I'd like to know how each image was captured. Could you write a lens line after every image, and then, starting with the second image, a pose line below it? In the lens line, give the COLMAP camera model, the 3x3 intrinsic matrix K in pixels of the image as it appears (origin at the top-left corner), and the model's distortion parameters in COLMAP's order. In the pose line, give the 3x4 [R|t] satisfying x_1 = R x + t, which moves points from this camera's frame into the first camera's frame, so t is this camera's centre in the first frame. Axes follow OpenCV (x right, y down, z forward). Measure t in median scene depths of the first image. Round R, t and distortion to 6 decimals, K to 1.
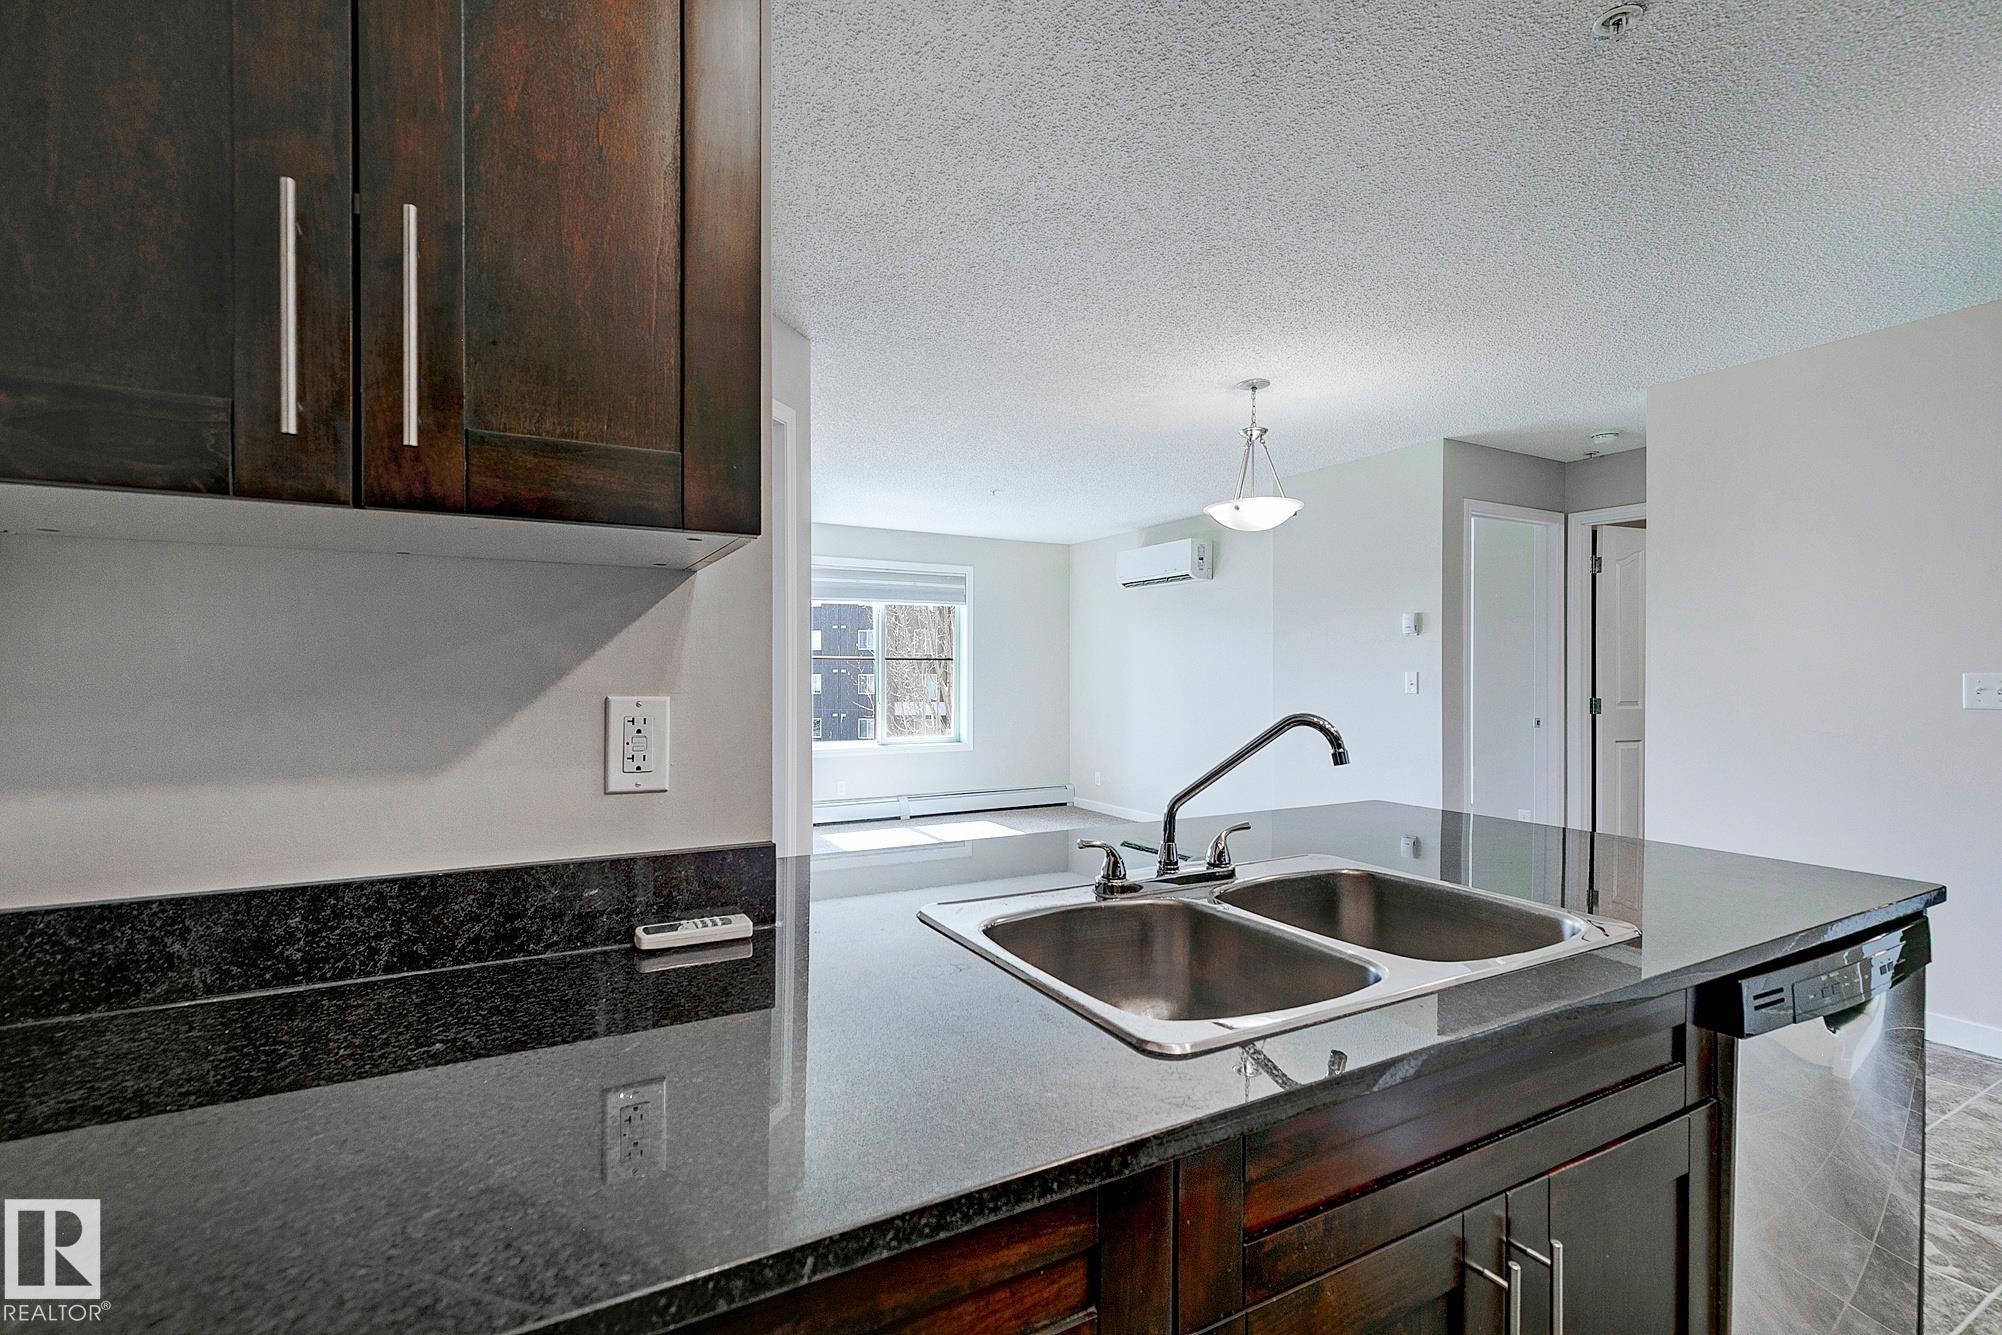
lens RADIAL K [[892.9, 0, 996.6], [0, 892.9, 678.8], [0, 0, 1]] dist [0.007464, -0.001093]
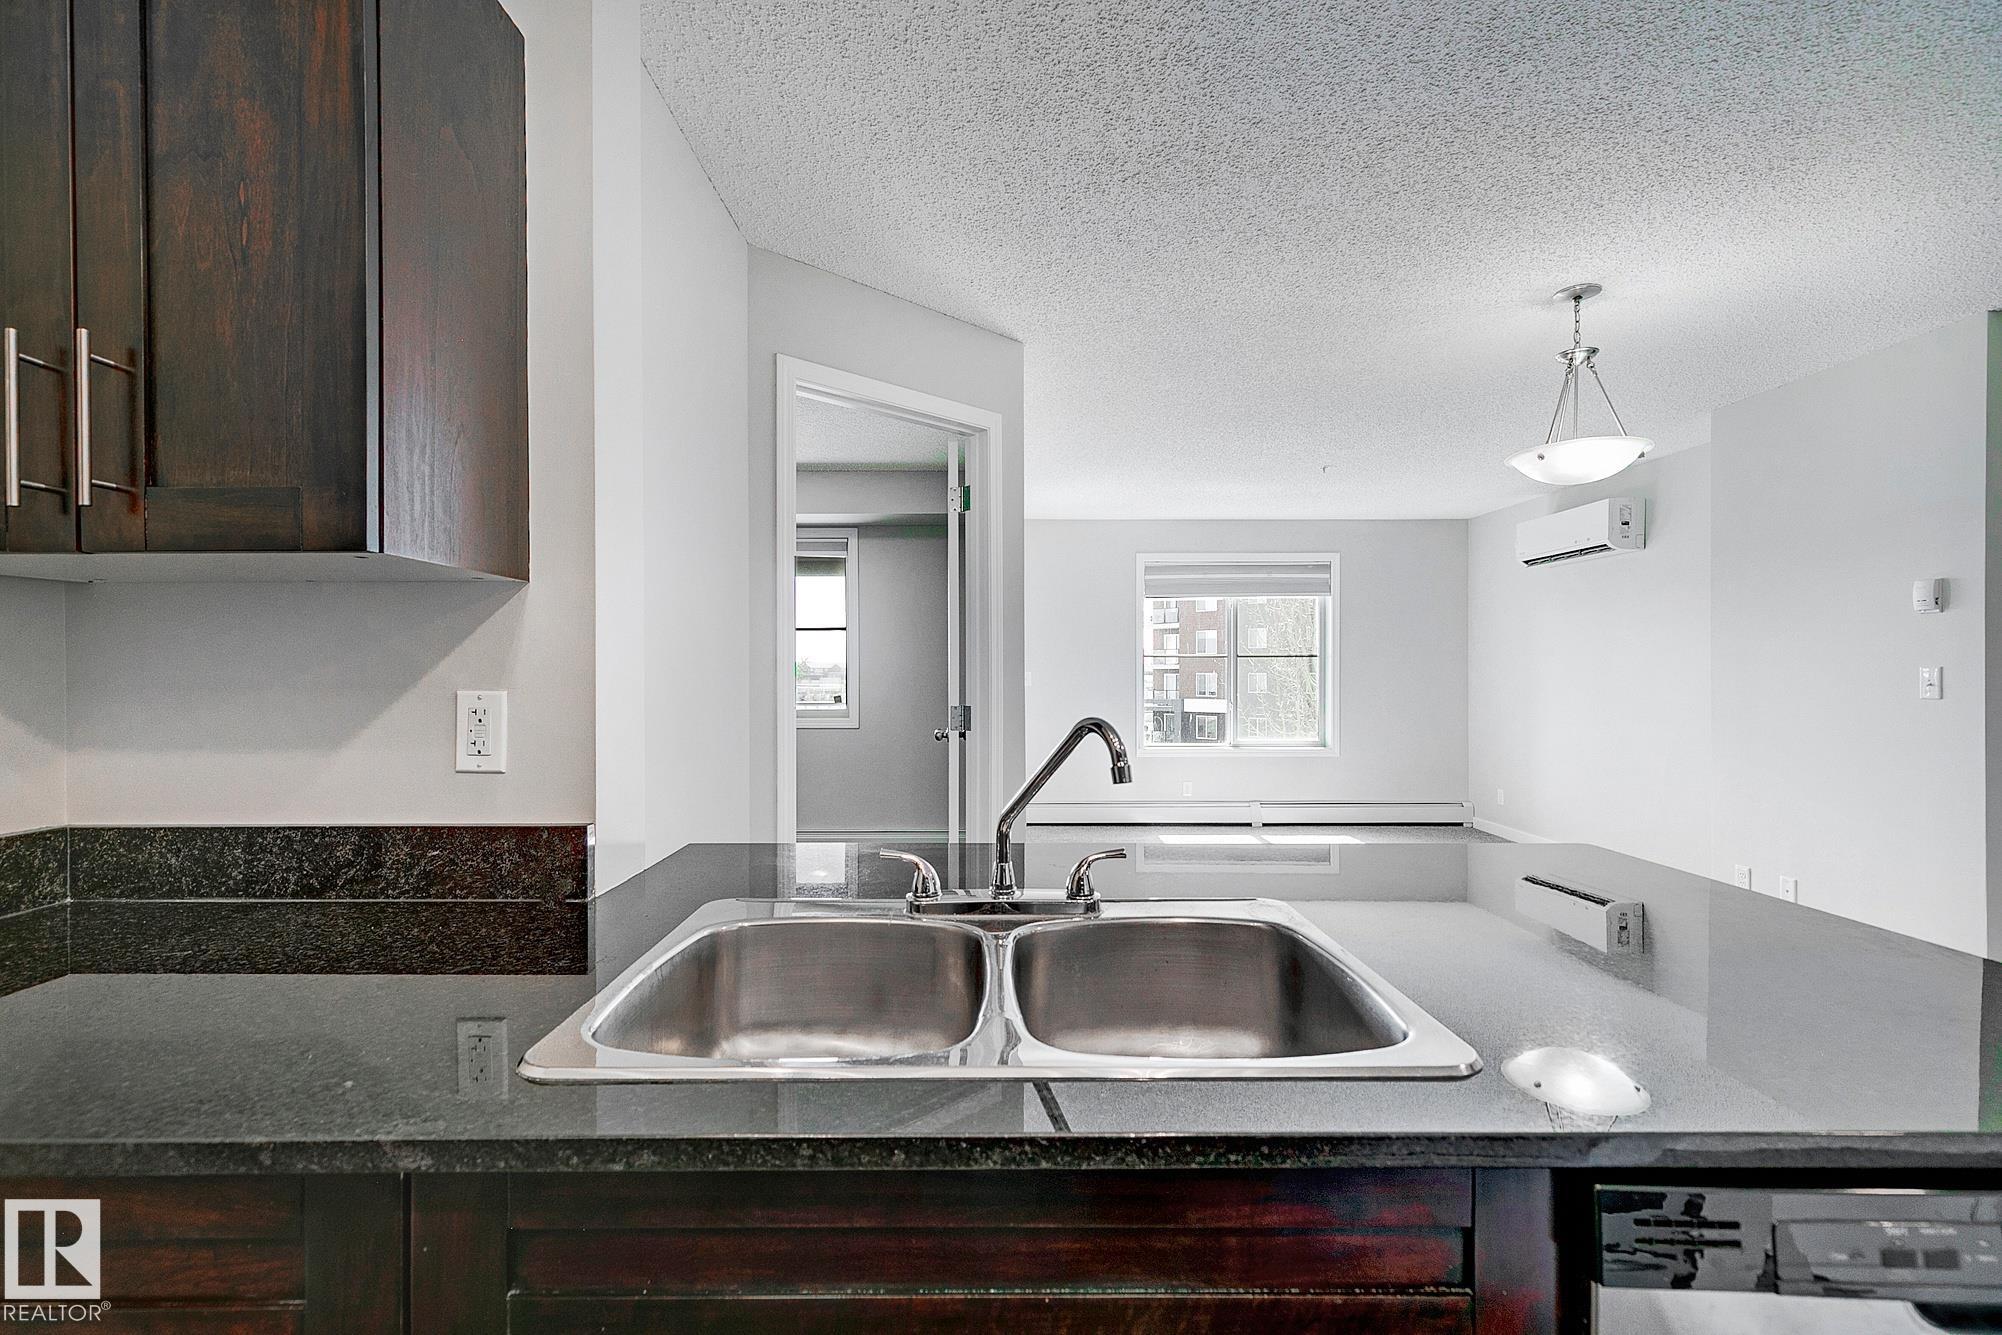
lens RADIAL K [[892.9, 0, 997.5], [0, 892.9, 680.6], [0, 0, 1]] dist [0.007464, -0.001093]
pose [[0.877132, 0.000647, -0.480250, 0.715539], [0.000863, 0.999995, 0.002924, 0.002840], [0.480249, -0.002979, 0.877127, 0.275149]]
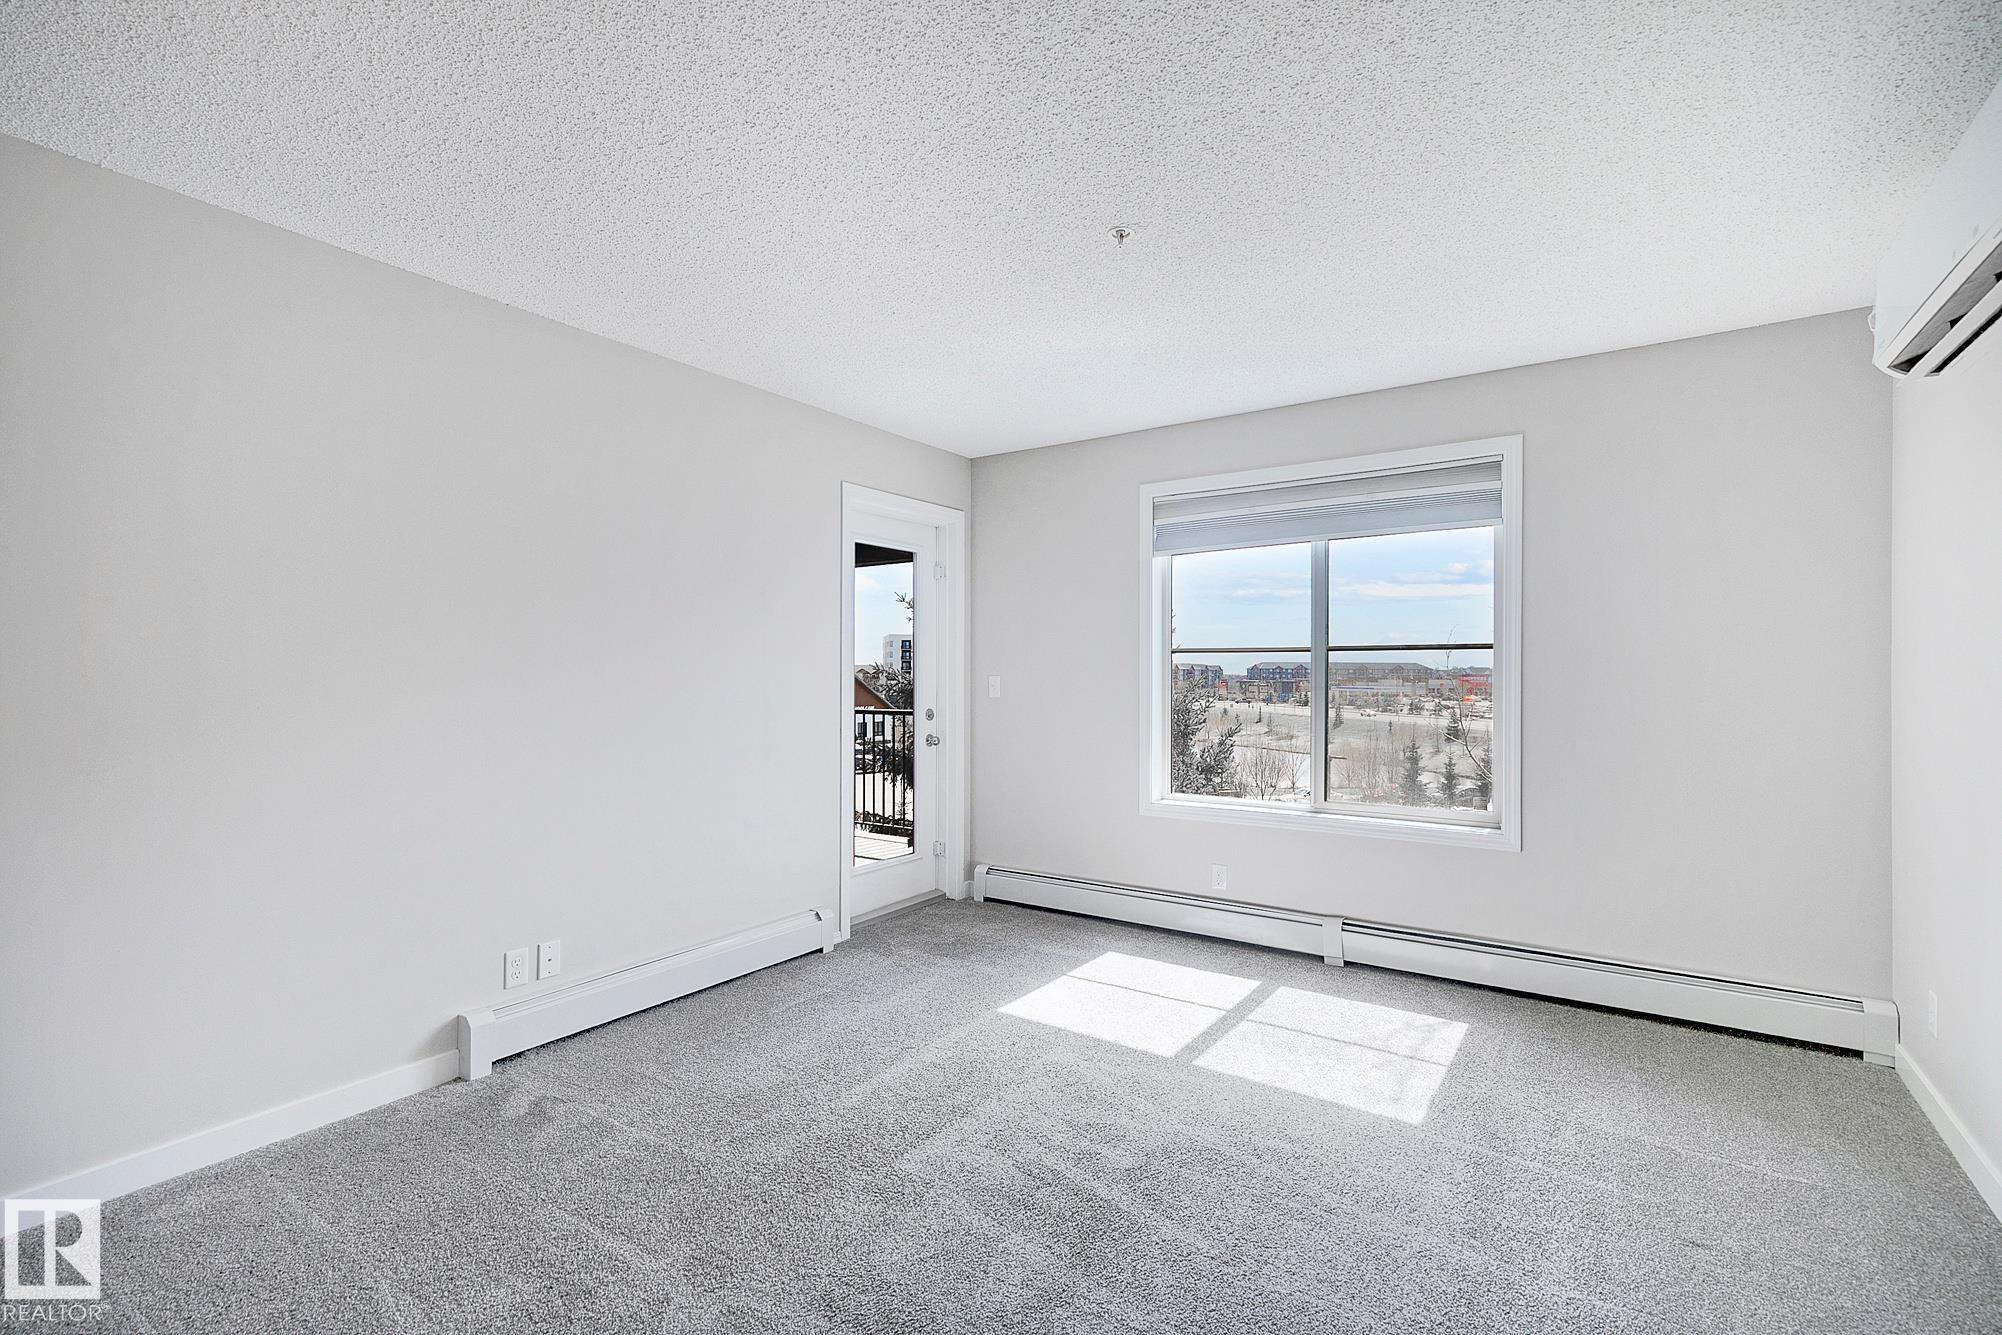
lens RADIAL K [[892.9, 0, 999.6], [0, 892.9, 675.6], [0, 0, 1]] dist [0.007464, -0.001093]
pose [[0.442781, 0.001835, -0.896628, 1.742974], [-0.005700, 0.999983, -0.000769, -0.033980], [0.896612, 0.005451, 0.442784, 3.933778]]
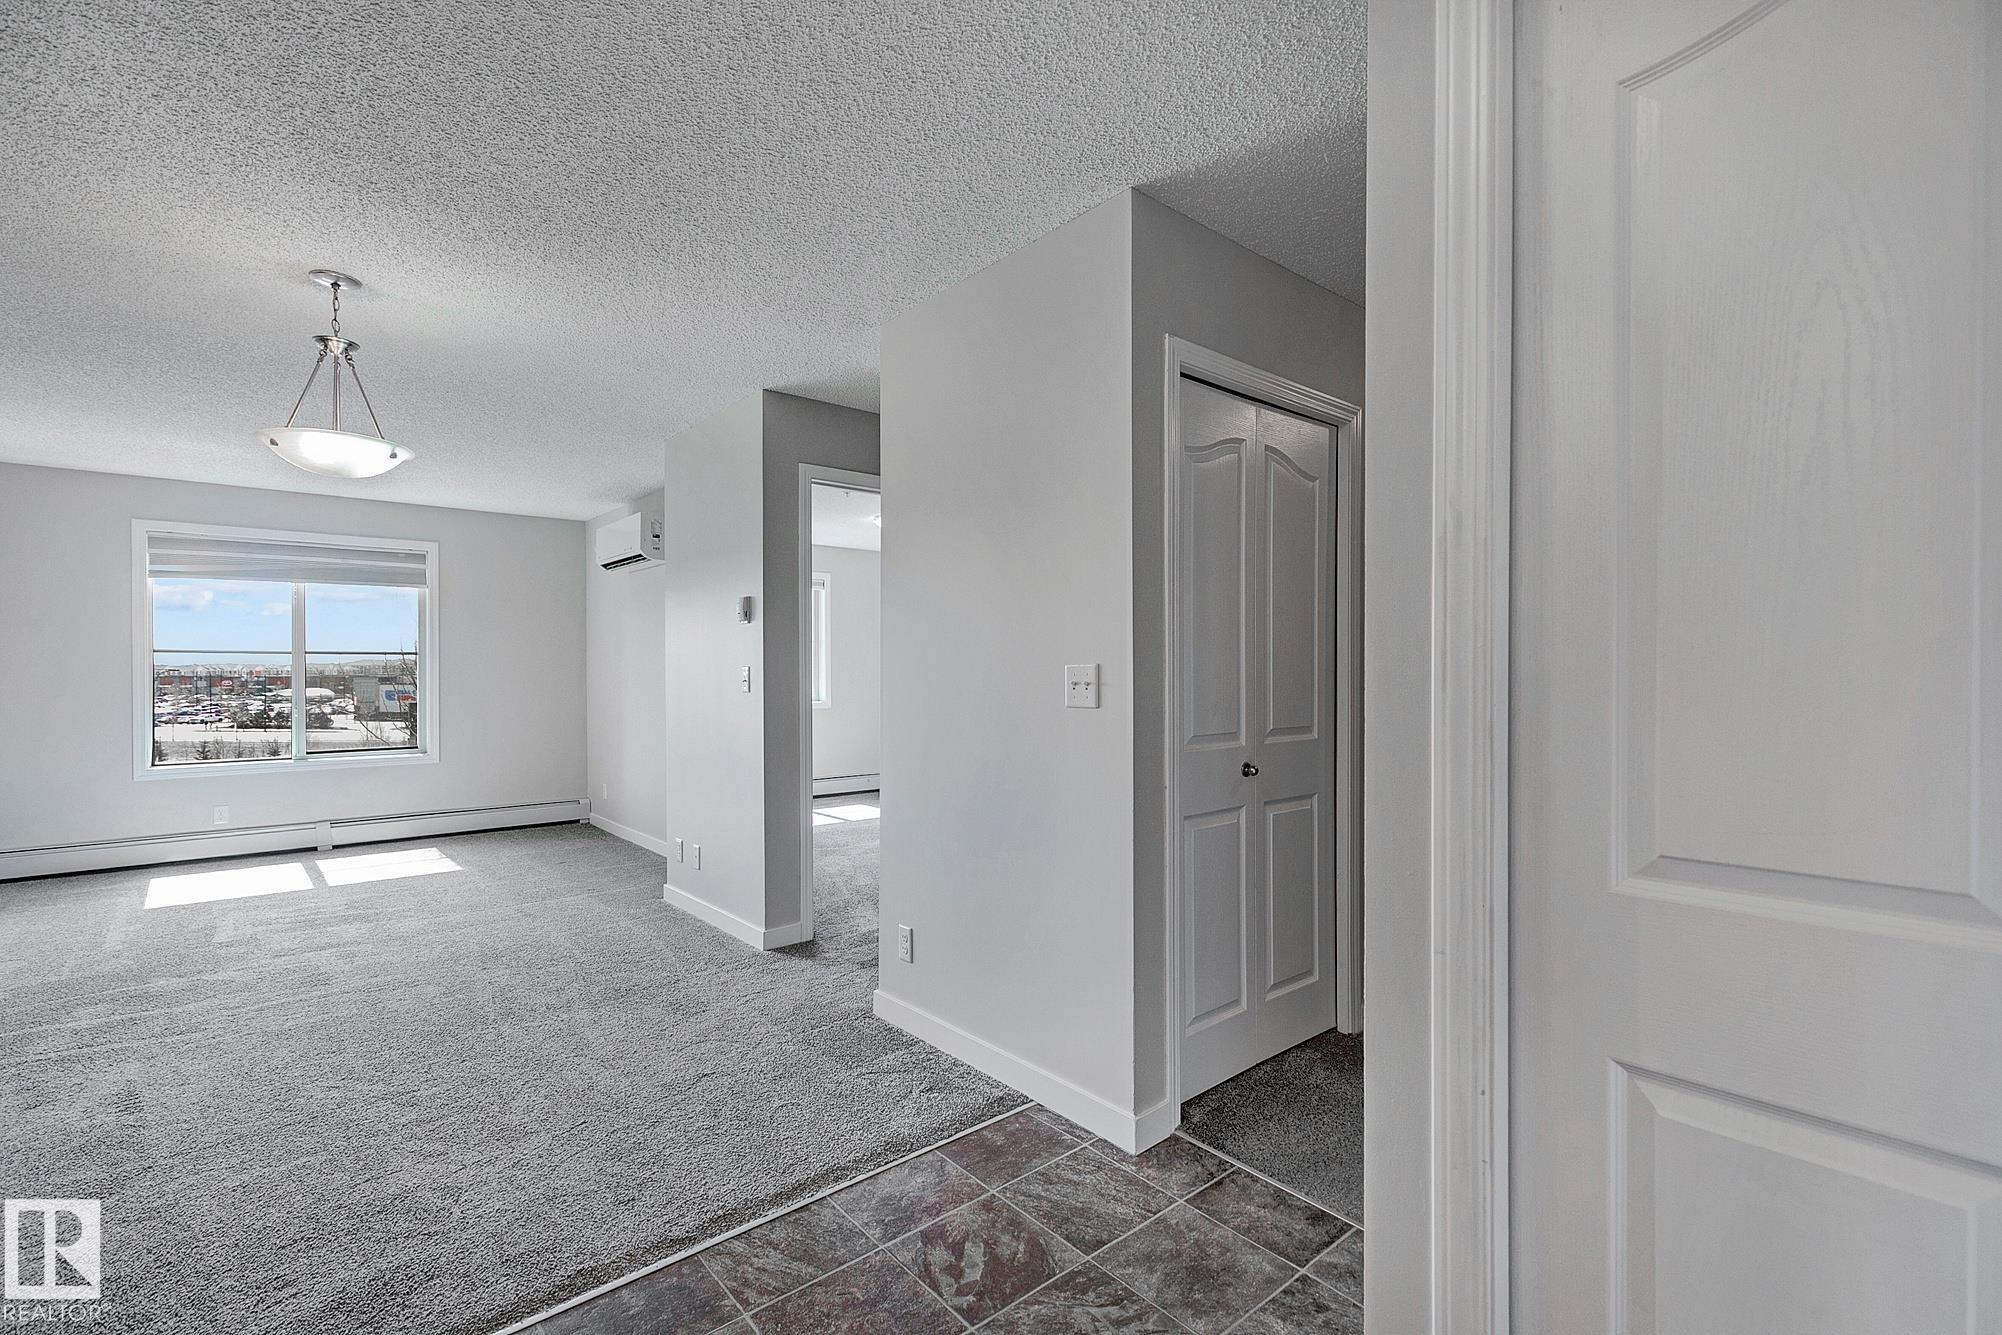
lens RADIAL K [[892.9, 0, 986.6], [0, 892.9, 671.3], [0, 0, 1]] dist [0.007464, -0.001093]
pose [[0.982026, -0.003374, 0.188715, 2.190909], [0.004318, 0.999980, -0.004592, 0.005534], [-0.188695, 0.005325, 0.982021, 0.540630]]
